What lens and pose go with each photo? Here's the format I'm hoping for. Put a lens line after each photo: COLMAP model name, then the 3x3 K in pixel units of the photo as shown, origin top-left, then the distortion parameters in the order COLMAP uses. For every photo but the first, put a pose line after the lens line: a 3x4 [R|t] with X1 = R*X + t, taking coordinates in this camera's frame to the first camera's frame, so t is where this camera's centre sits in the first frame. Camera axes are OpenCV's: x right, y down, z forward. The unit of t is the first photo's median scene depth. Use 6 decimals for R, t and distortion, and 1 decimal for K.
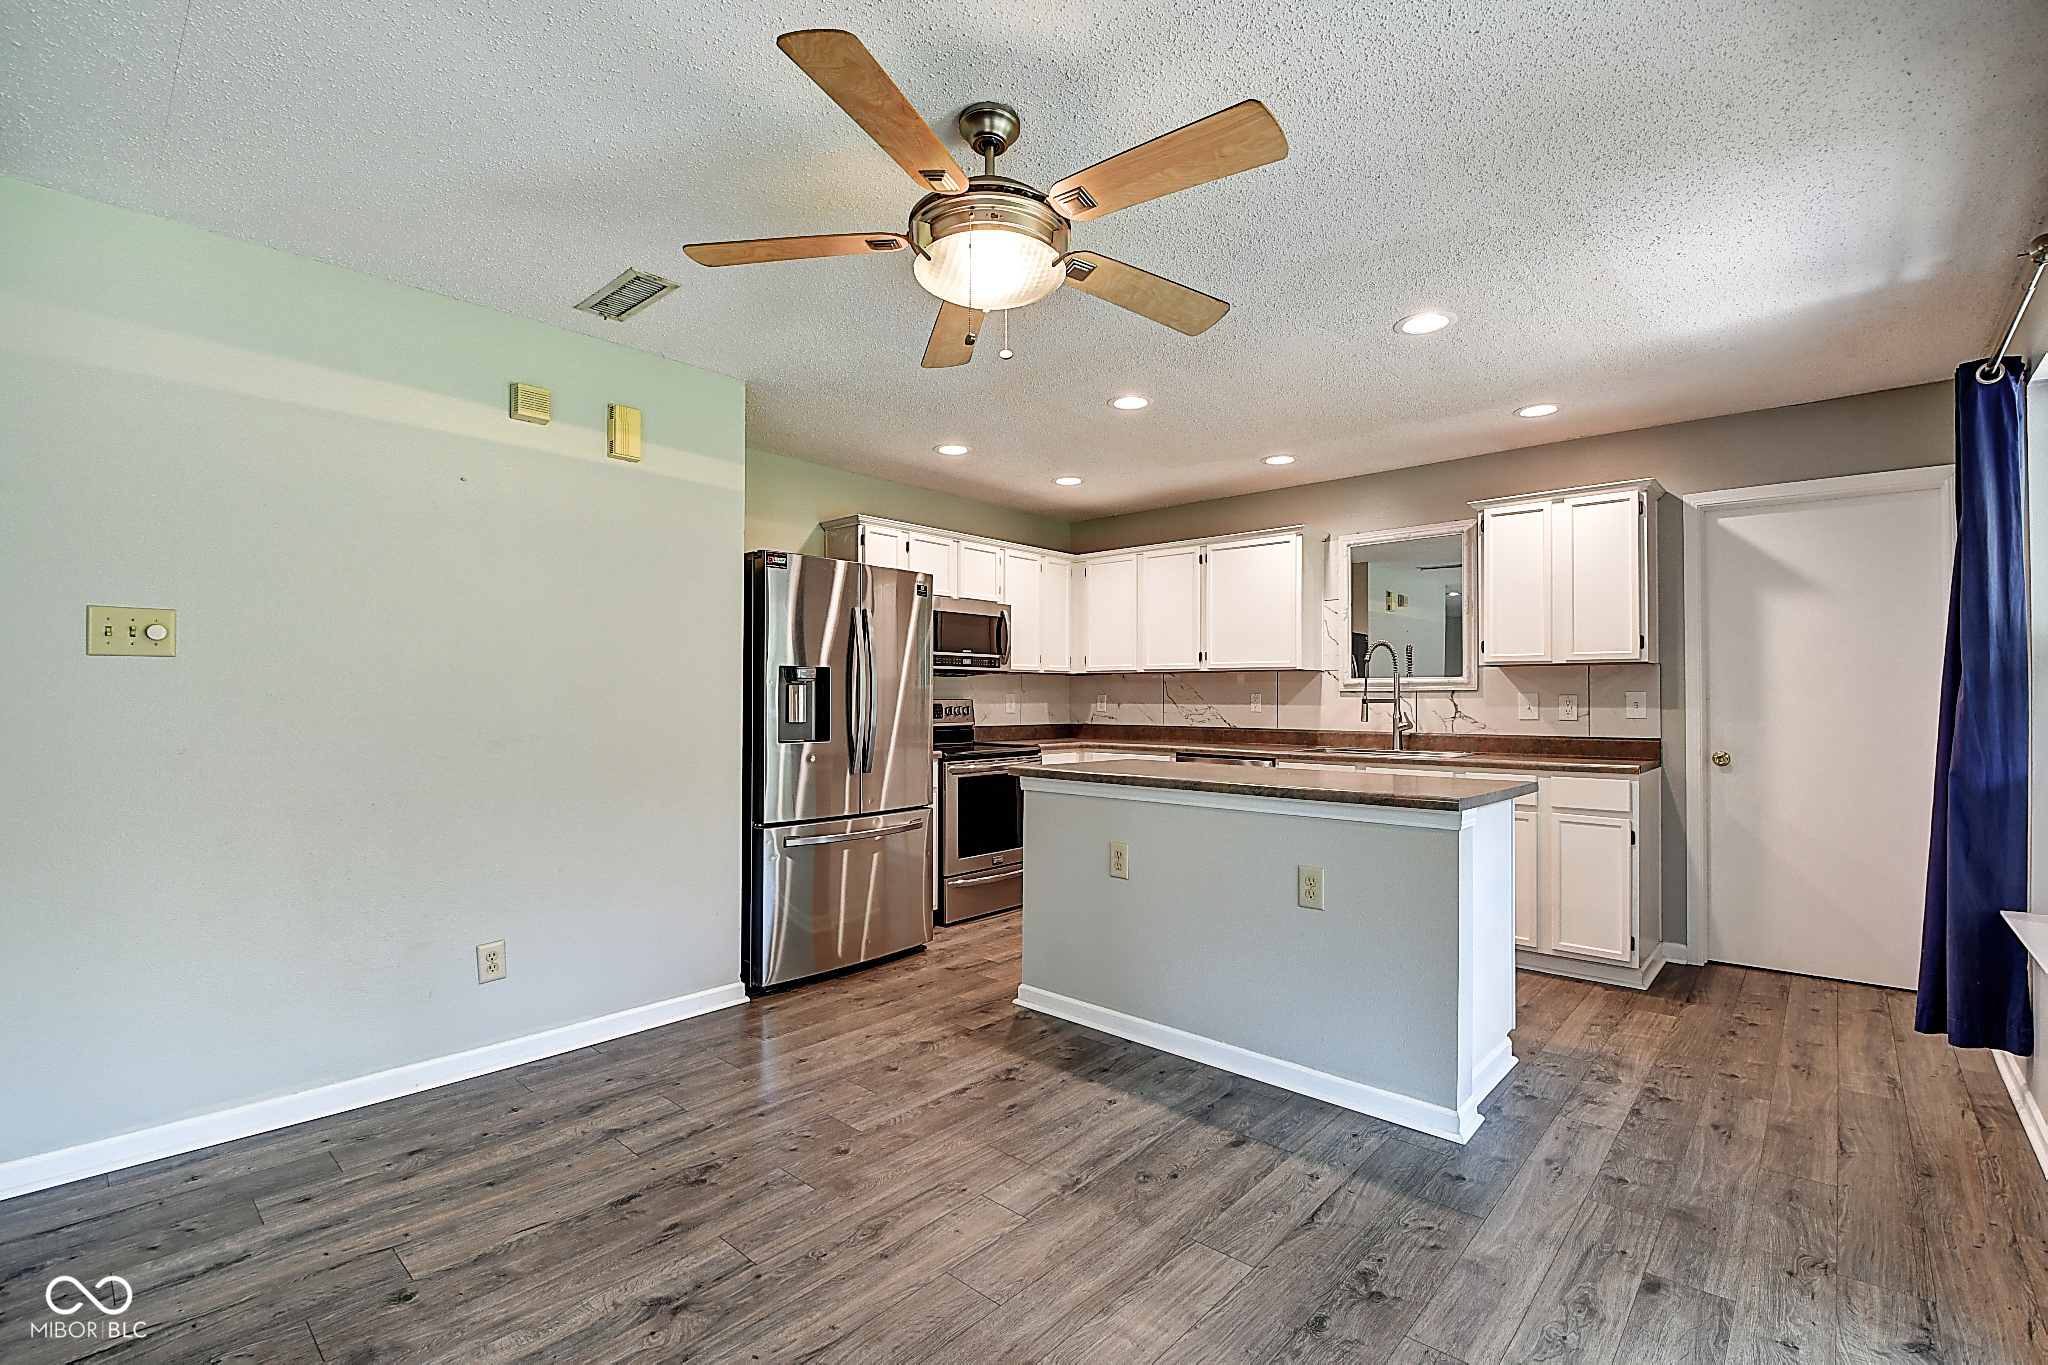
lens RADIAL K [[904.6, 0, 1028.4], [0, 904.6, 688.6], [0, 0, 1]] dist [0.022363, -0.027329]
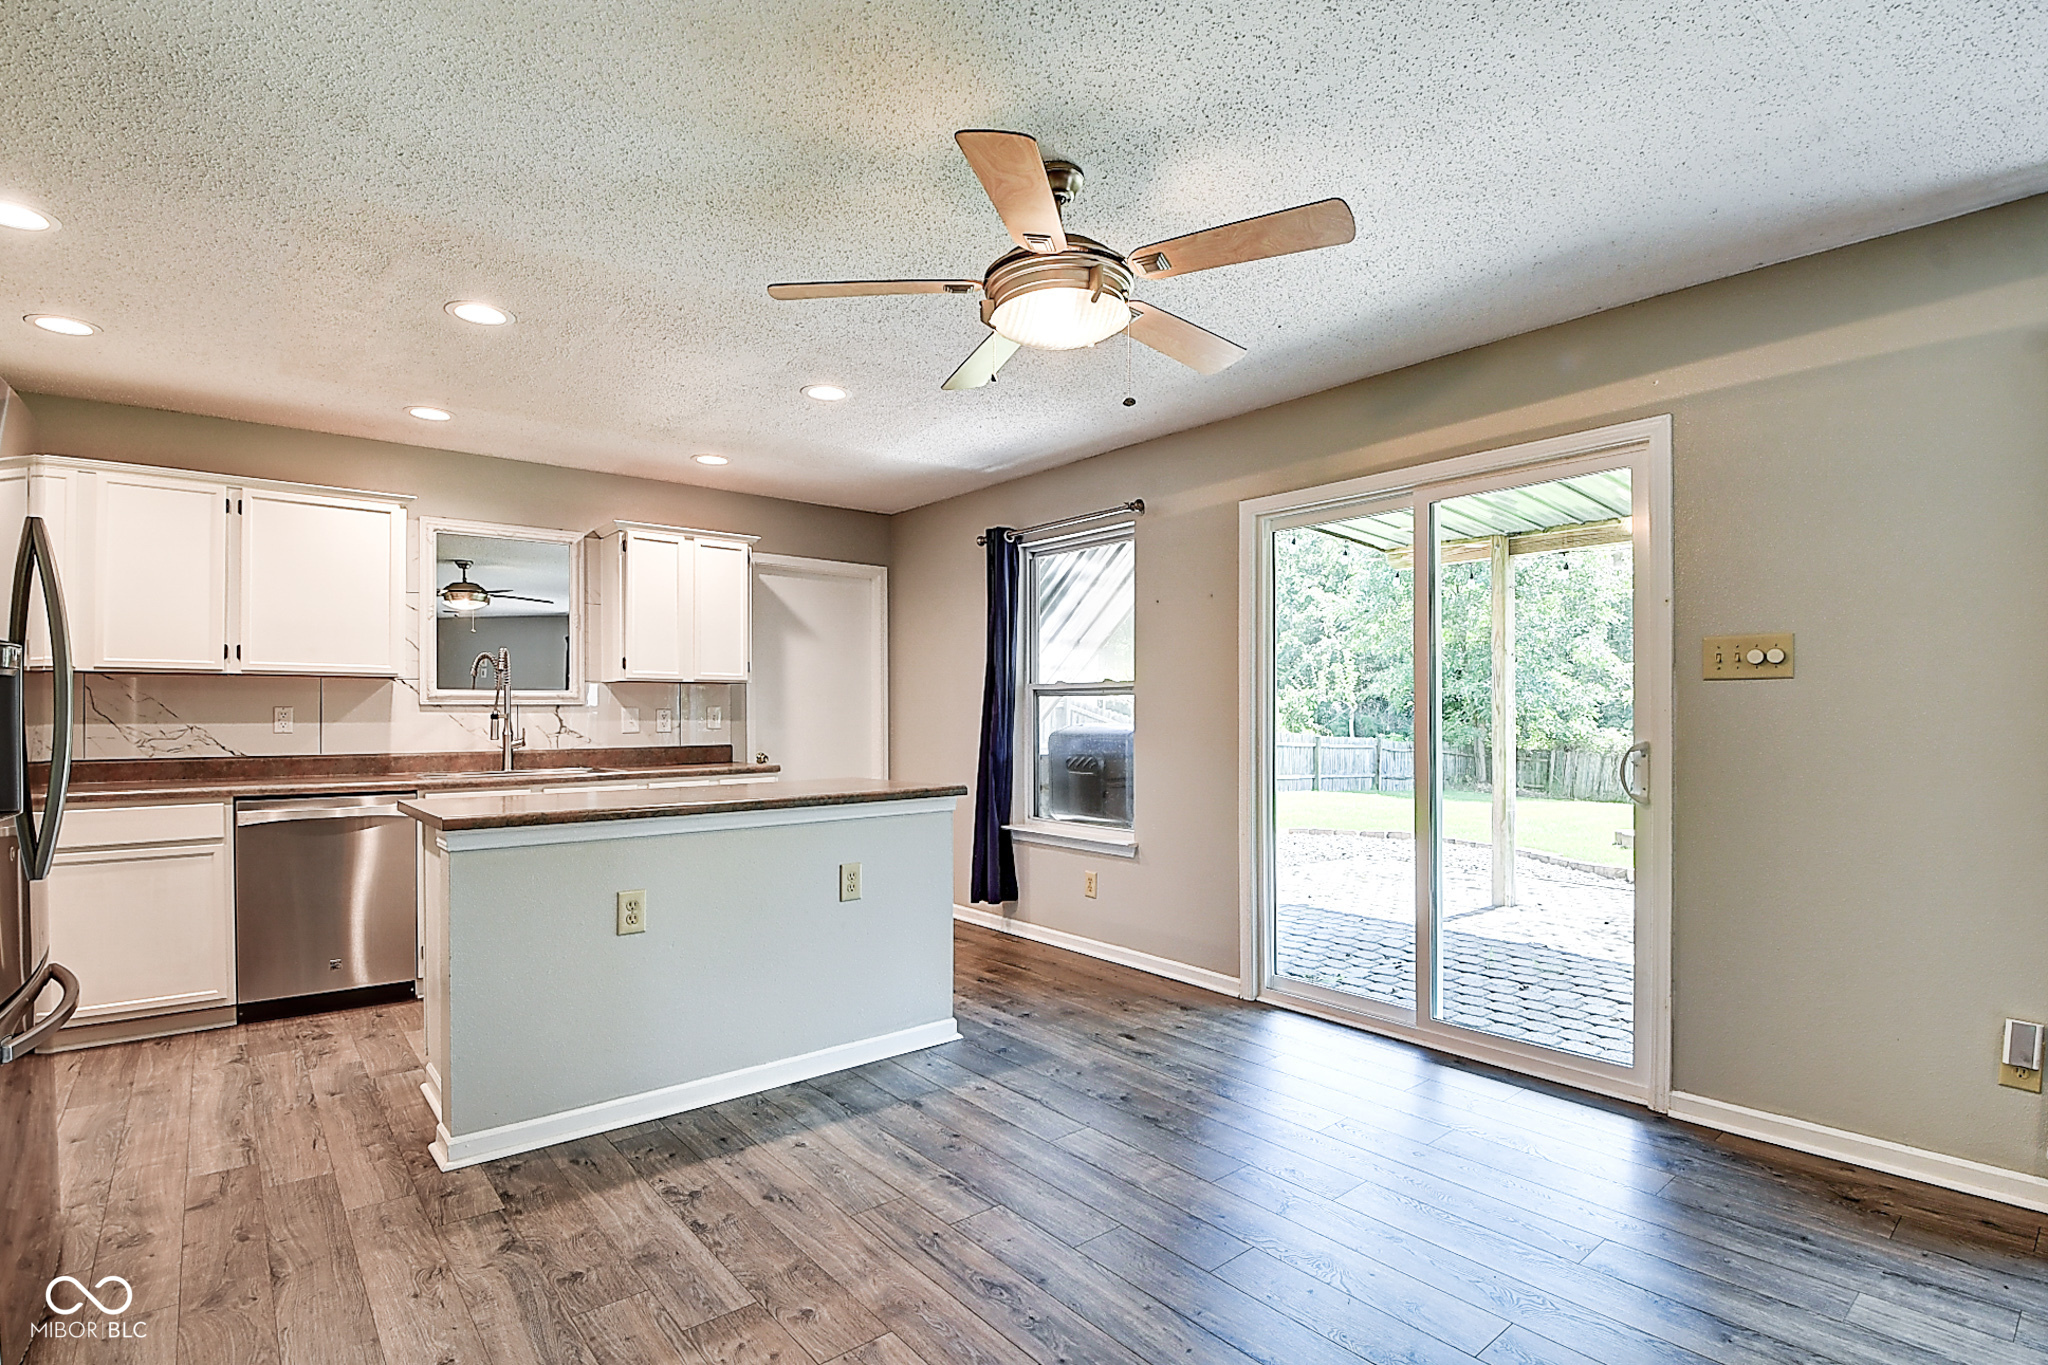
lens RADIAL K [[982.0, 0, 1023.2], [0, 982.0, 711.8], [0, 0, 1]] dist [0.018492, -0.038514]
pose [[0.146780, -0.000853, 0.989169, -0.577786], [-0.008158, 0.999965, 0.002072, 0.003801], [-0.989136, -0.008374, 0.146768, 0.414210]]
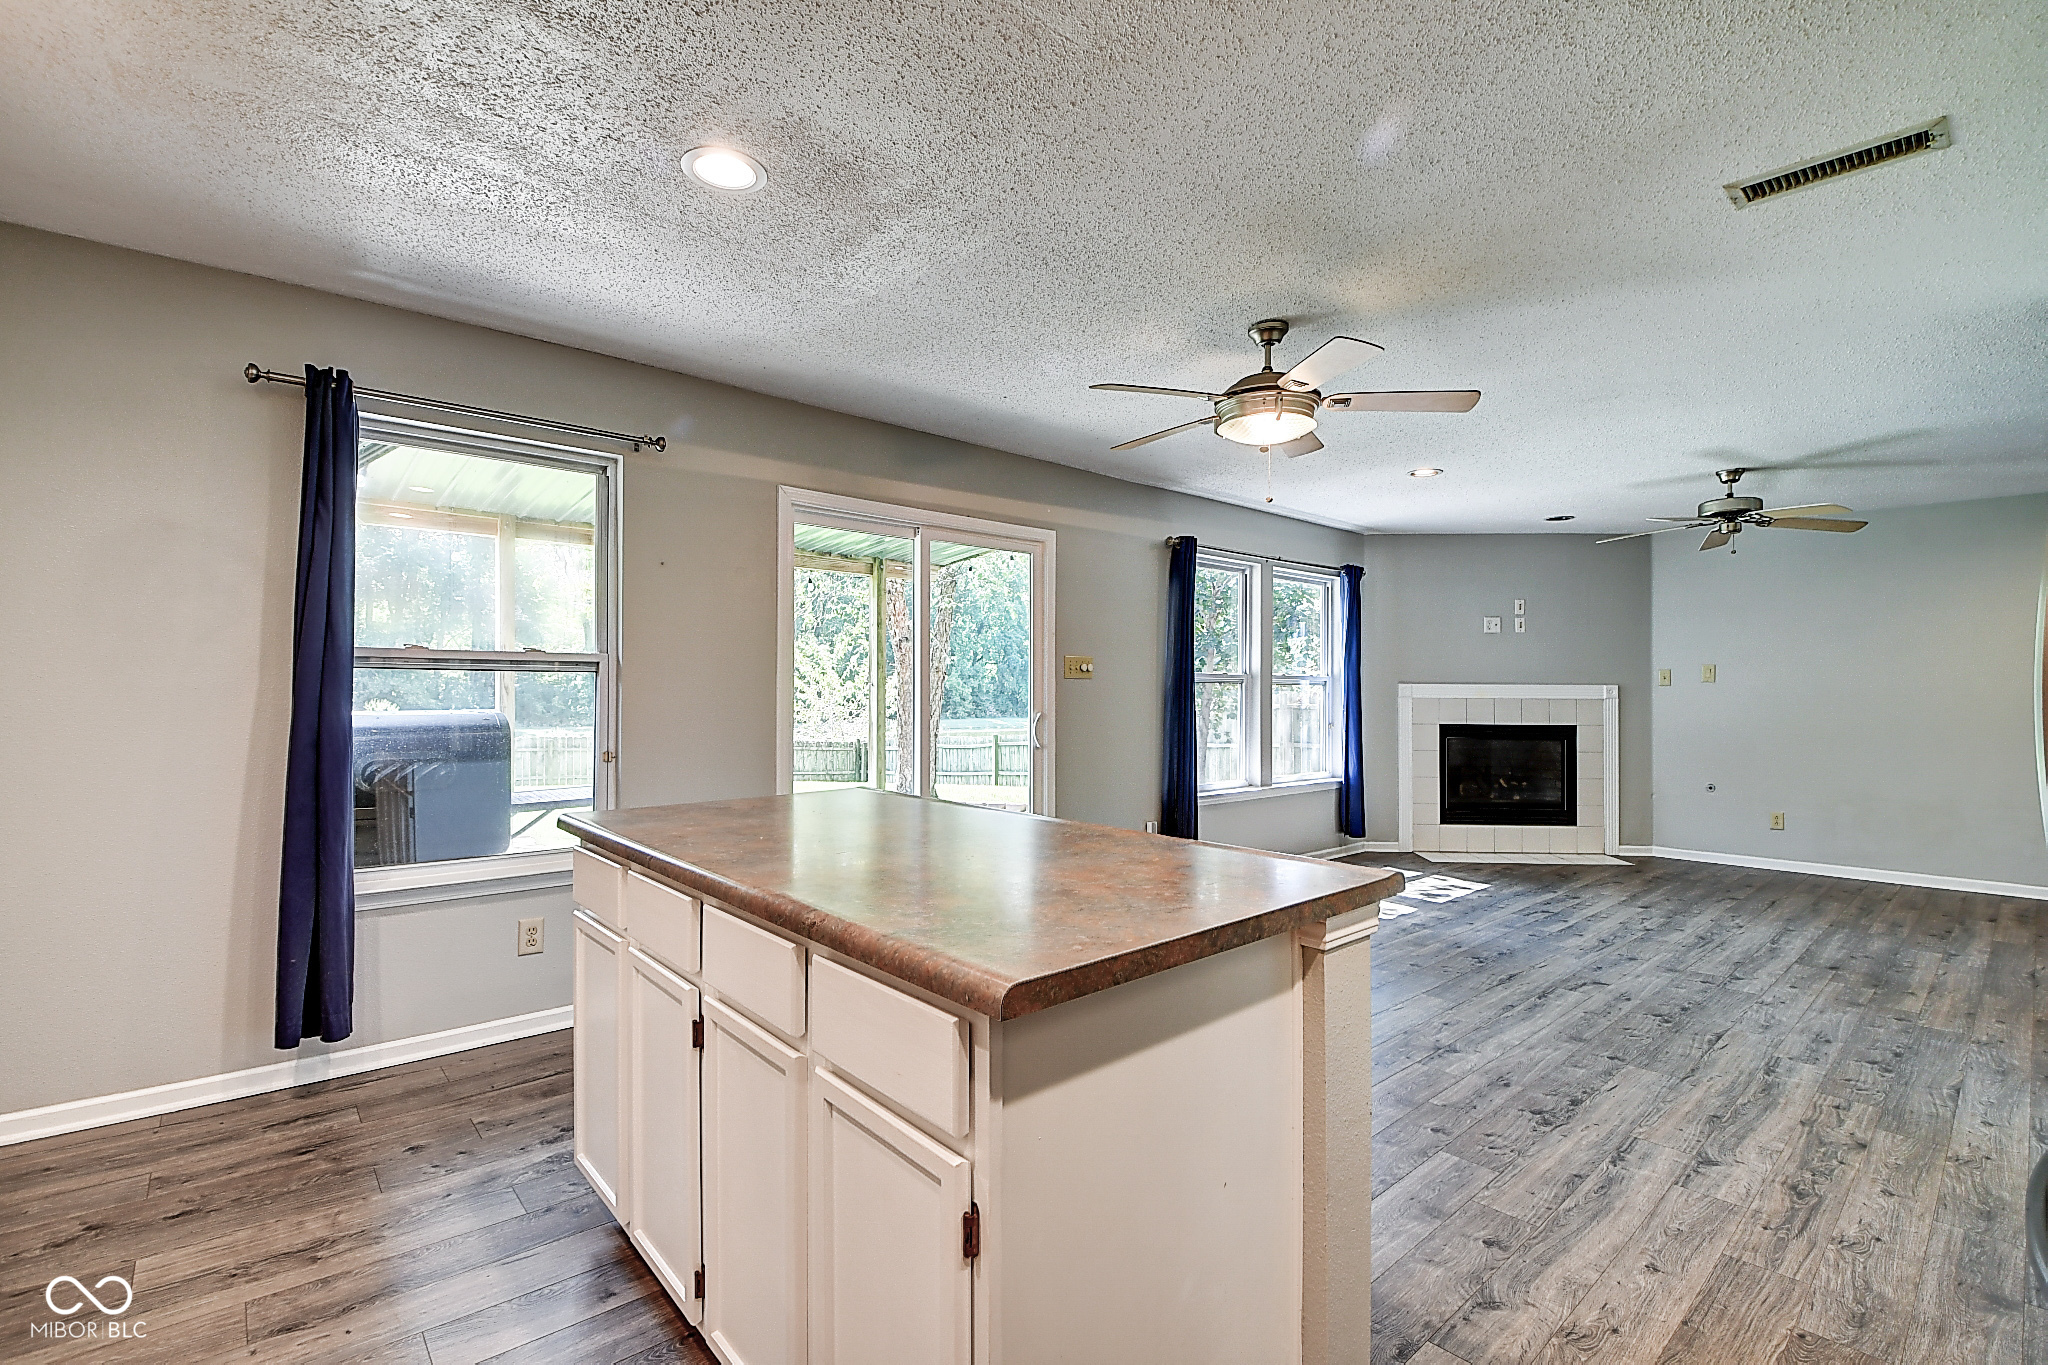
lens RADIAL K [[912.4, 0, 1038.4], [0, 912.4, 676.5], [0, 0, 1]] dist [0.013626, -0.022955]
pose [[-0.994487, -0.005426, 0.104721, 0.086728], [-0.008314, 0.999596, -0.027162, 0.008713], [-0.104532, -0.027883, -0.994131, 1.243308]]
